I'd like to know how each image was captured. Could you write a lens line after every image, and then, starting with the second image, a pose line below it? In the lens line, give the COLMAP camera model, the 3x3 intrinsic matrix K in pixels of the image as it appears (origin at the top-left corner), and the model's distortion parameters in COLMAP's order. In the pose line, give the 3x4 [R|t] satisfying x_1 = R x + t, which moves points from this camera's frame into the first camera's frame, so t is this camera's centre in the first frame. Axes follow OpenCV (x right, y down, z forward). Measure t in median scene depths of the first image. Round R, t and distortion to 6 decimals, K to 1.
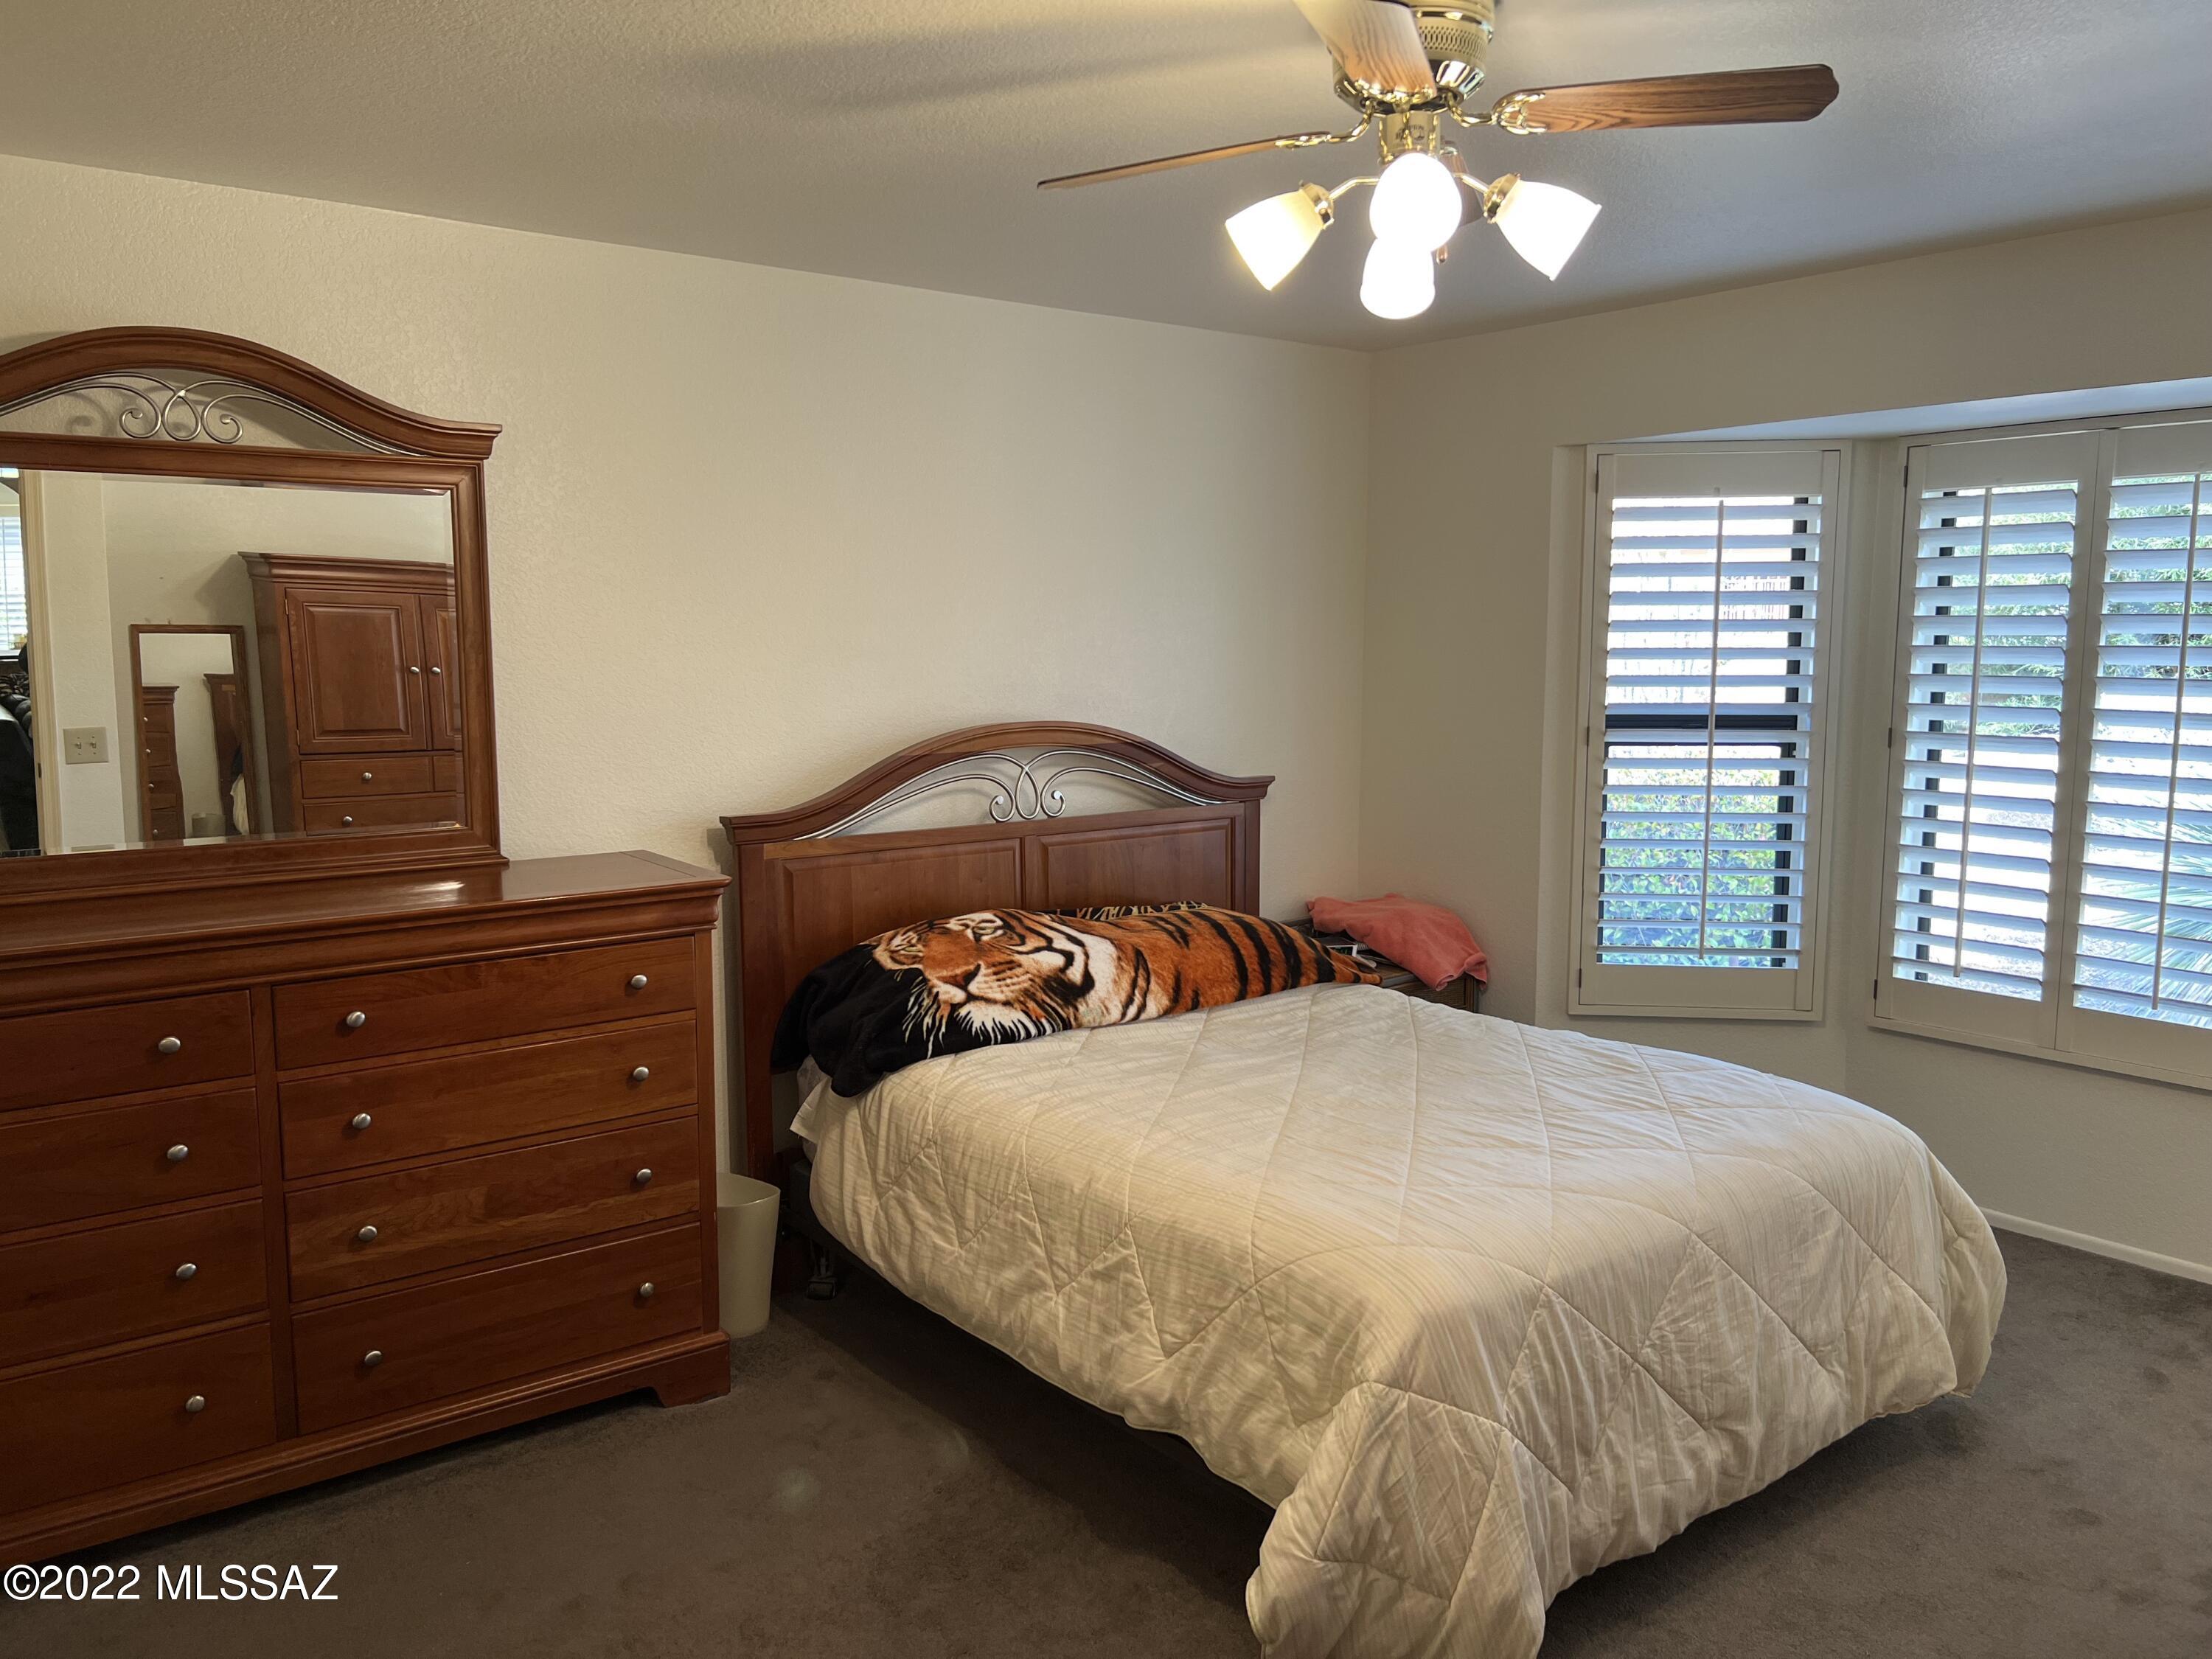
lens RADIAL K [[1685.4, 0, 1119.7], [0, 1685.4, 831.7], [0, 0, 1]] dist [0.058341, -0.078300]
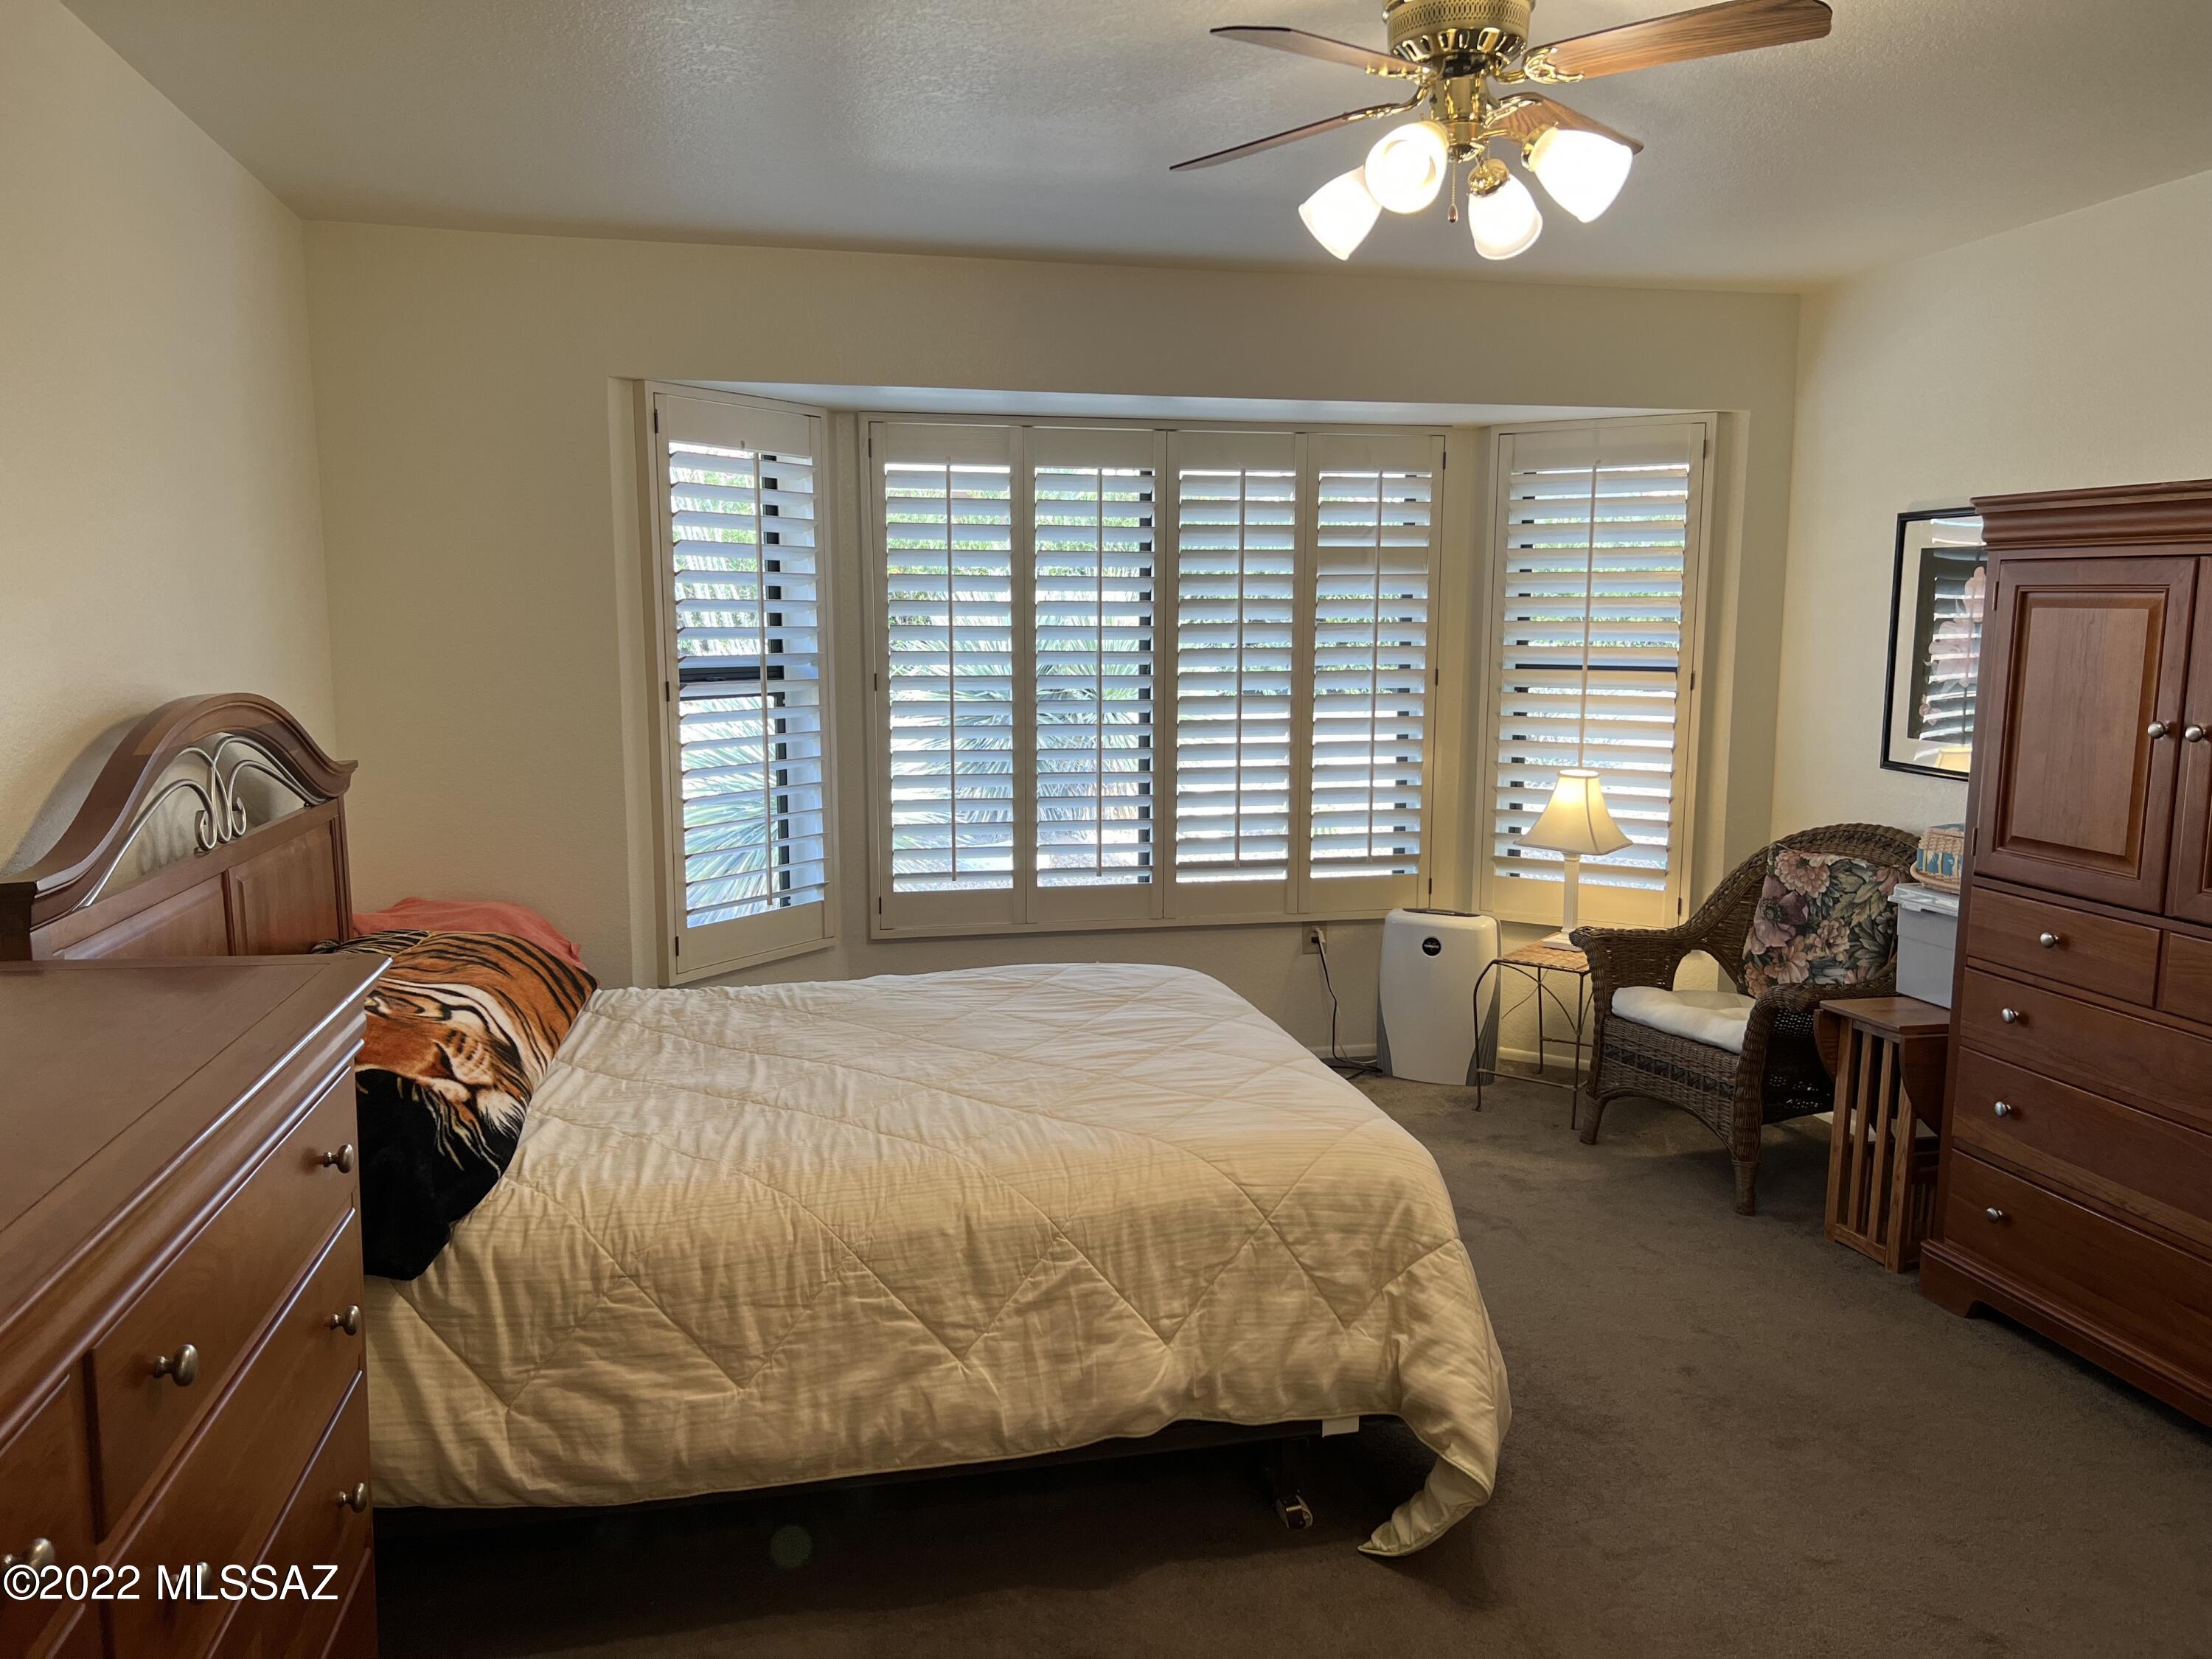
lens RADIAL K [[1641.4, 0, 1114.0], [0, 1641.4, 857.8], [0, 0, 1]] dist [0.102544, -0.231269]
pose [[0.424720, -0.130015, 0.895940, -0.616231], [0.105358, 0.990008, 0.093721, -0.033010], [-0.899173, 0.054589, 0.434175, 0.500804]]
